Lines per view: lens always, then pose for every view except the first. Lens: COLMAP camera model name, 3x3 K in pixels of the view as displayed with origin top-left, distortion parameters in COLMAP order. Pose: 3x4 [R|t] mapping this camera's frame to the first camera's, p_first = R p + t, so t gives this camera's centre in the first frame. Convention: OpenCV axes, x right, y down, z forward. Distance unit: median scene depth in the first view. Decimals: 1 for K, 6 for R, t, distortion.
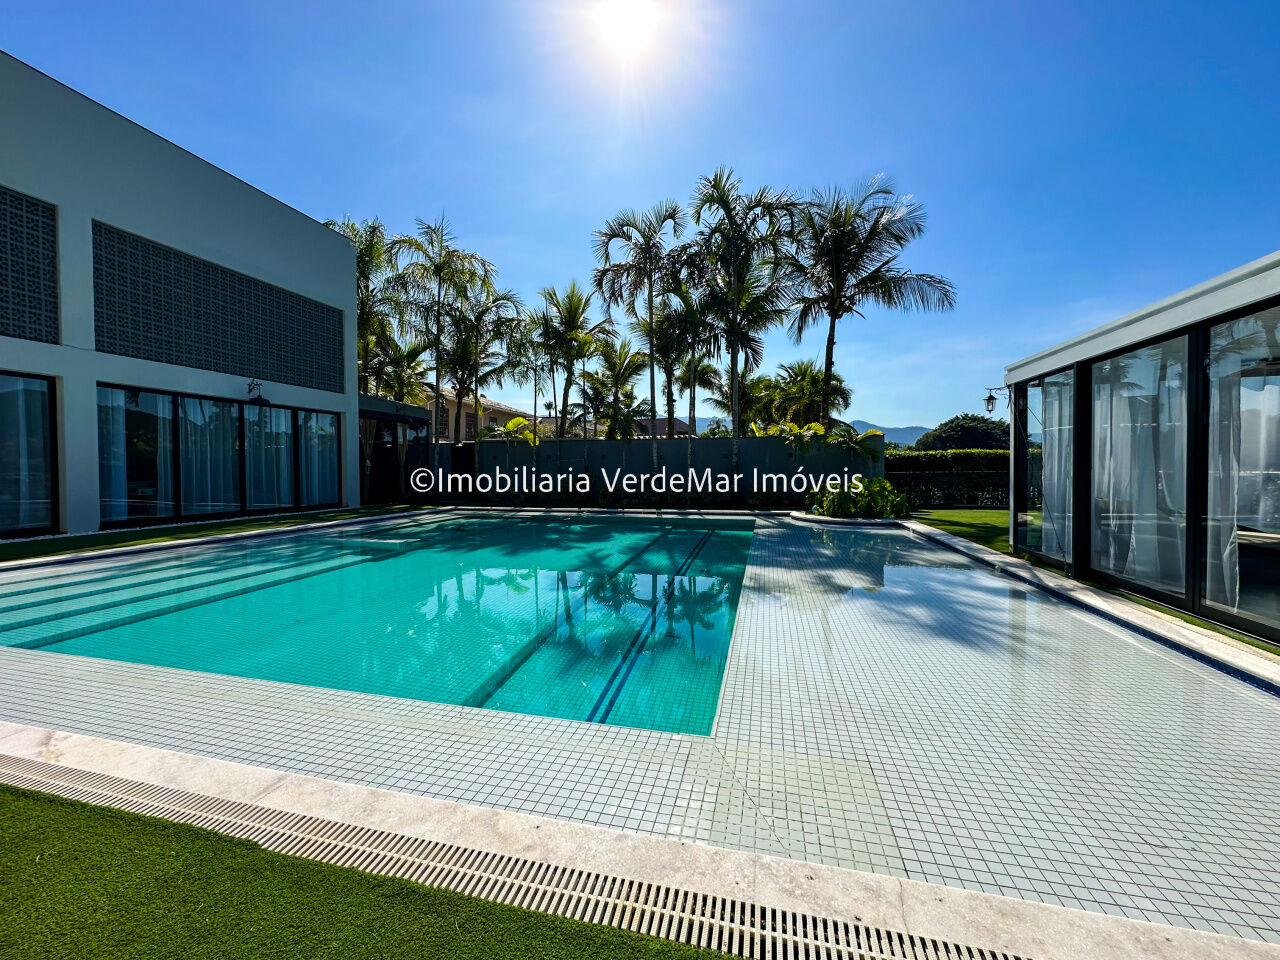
lens RADIAL K [[516.4, 0, 640.0], [0, 516.4, 480.0], [0, 0, 1]] dist [0.002354, 0.000345]
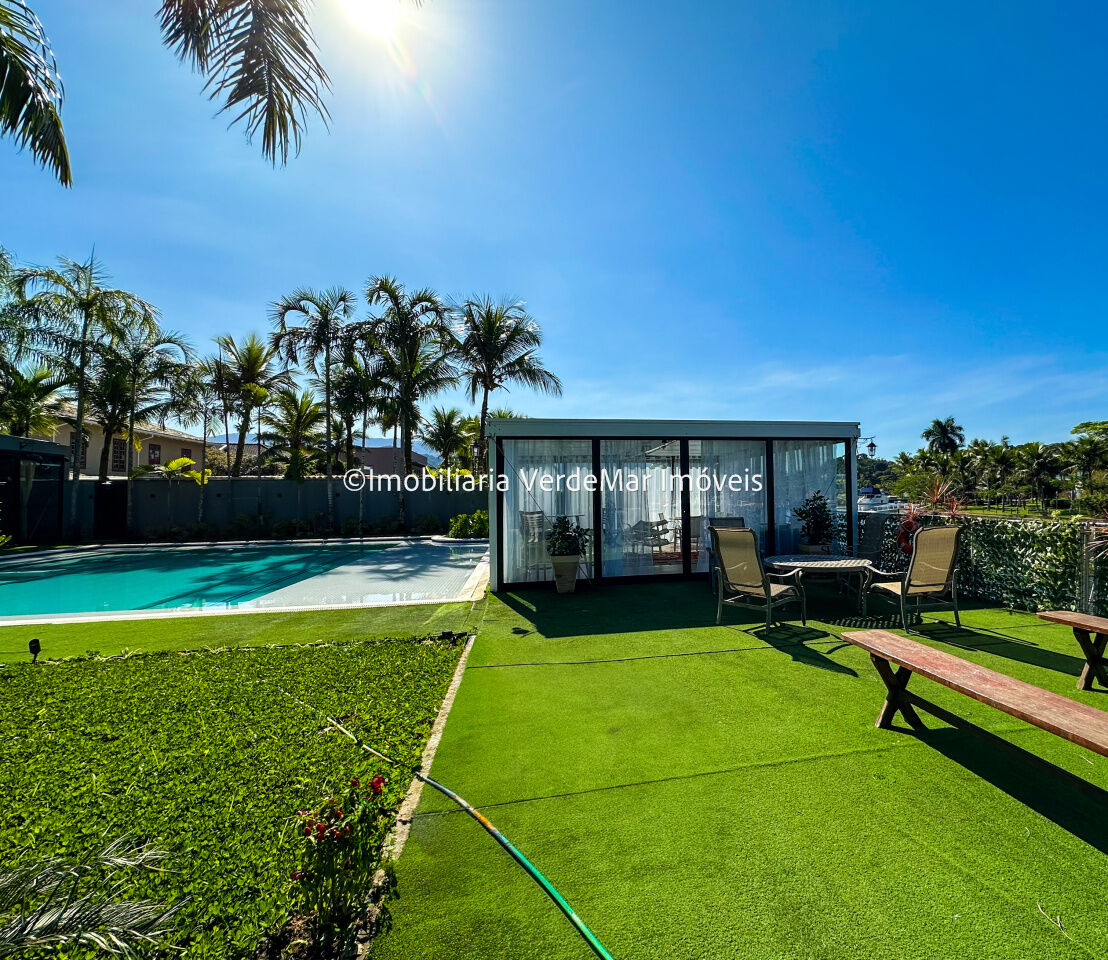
lens RADIAL K [[534.8, 0, 641.6], [0, 534.8, 481.2], [0, 0, 1]] dist [0.001526, 0.000379]
pose [[0.898132, 0.007868, 0.439656, 0.120292], [0.017771, 0.998374, -0.054169, 0.002177], [-0.439367, 0.056465, 0.896531, -0.374529]]
